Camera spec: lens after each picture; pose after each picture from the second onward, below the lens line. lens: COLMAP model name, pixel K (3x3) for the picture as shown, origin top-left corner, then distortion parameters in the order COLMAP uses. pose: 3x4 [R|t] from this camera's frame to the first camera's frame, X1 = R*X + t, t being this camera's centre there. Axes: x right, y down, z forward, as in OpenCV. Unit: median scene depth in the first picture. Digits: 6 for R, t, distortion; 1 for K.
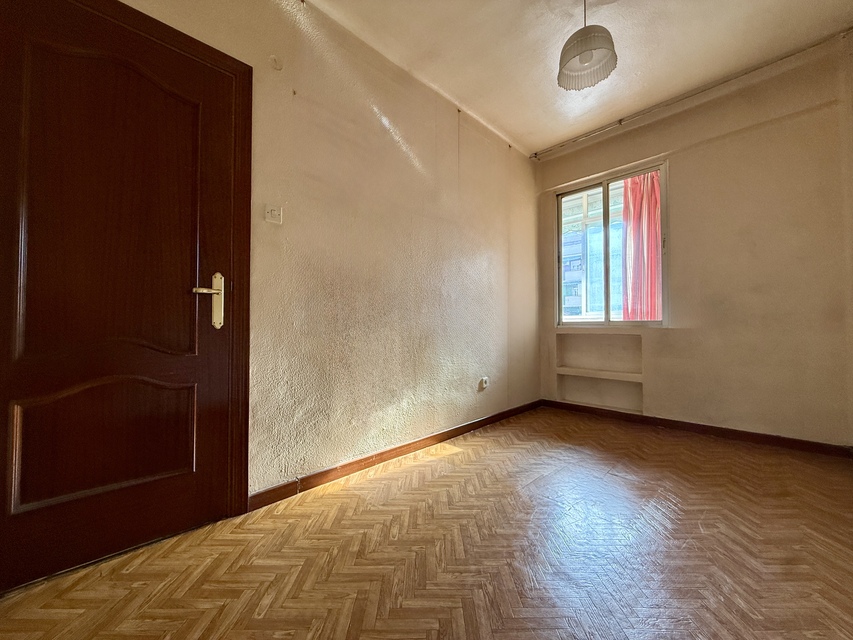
lens RADIAL K [[342.7, 0, 445.6], [0, 342.7, 317.8], [0, 0, 1]] dist [0.000757, 0.000060]
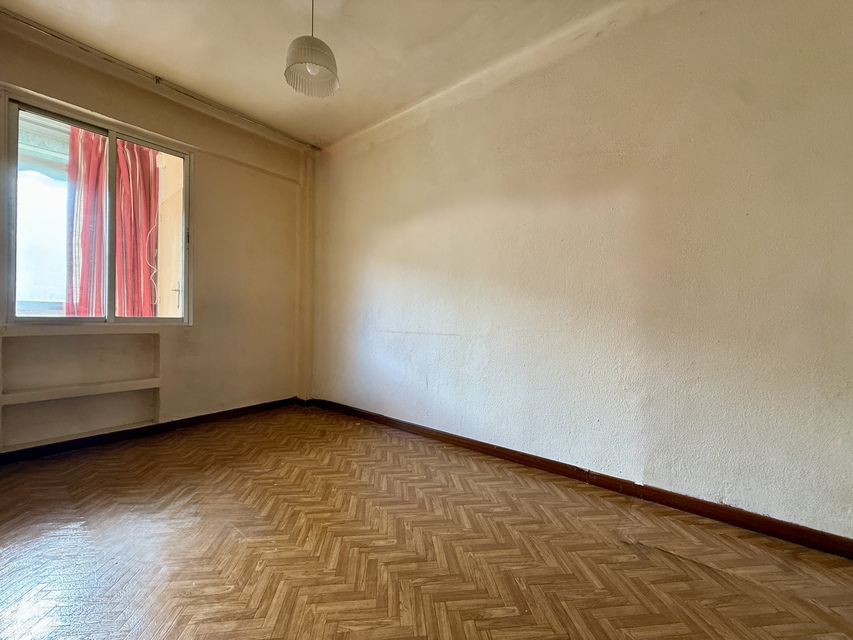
lens RADIAL K [[334.5, 0, 426.2], [0, 334.5, 323.8], [0, 0, 1]] dist [0.002772, 0.000437]
pose [[-0.072110, -0.006345, 0.997376, -0.343881], [-0.026556, 0.999637, 0.004440, 0.002078], [-0.997043, -0.026166, -0.072253, 0.375492]]
